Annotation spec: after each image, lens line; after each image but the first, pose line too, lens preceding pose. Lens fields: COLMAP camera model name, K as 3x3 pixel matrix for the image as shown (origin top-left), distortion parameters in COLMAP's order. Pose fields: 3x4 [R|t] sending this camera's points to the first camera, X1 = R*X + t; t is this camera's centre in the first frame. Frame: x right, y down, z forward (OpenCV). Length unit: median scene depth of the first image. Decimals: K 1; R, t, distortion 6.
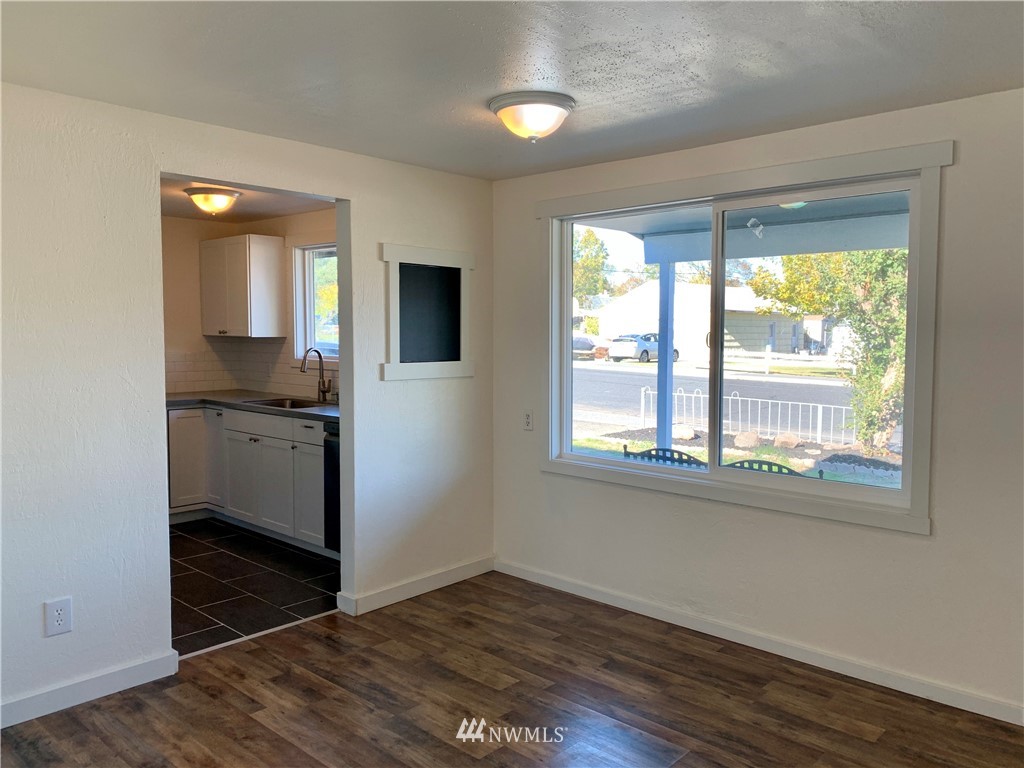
lens RADIAL K [[774.3, 0, 506.4], [0, 774.3, 383.0], [0, 0, 1]] dist [0.037436, -0.038085]
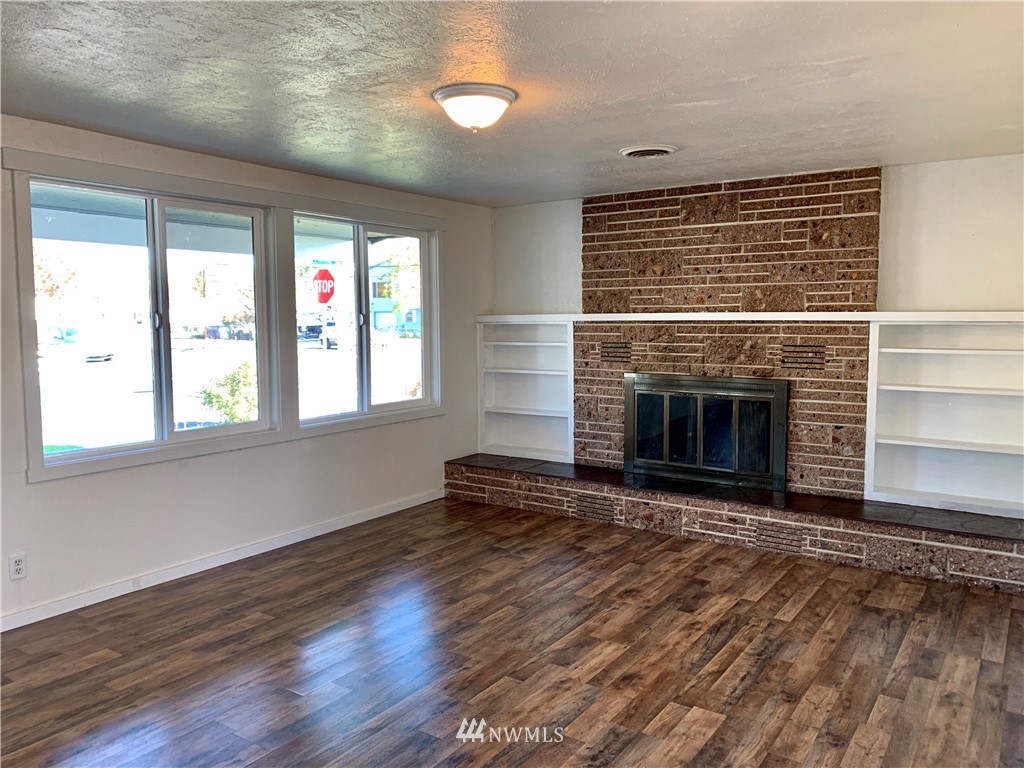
lens RADIAL K [[774.3, 0, 521.9], [0, 774.3, 381.6], [0, 0, 1]] dist [0.037436, -0.038085]
pose [[-0.152169, -0.088027, 0.984427, -0.768692], [0.065349, 0.992950, 0.098890, -0.060423], [-0.986192, 0.079380, -0.145344, 0.955870]]
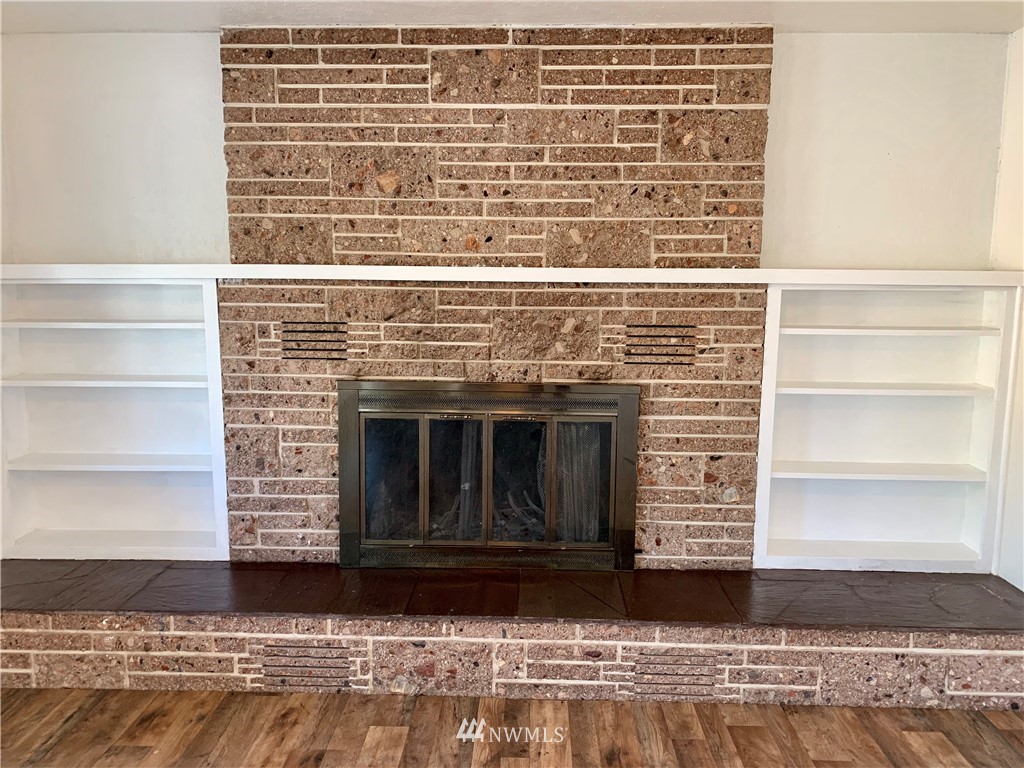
lens RADIAL K [[774.3, 0, 511.0], [0, 774.3, 374.3], [0, 0, 1]] dist [0.037436, -0.038085]
pose [[-0.657322, -0.106927, 0.745986, -0.248582], [0.036761, 0.984155, 0.173457, -0.053929], [-0.752713, 0.141440, -0.642976, 0.922715]]
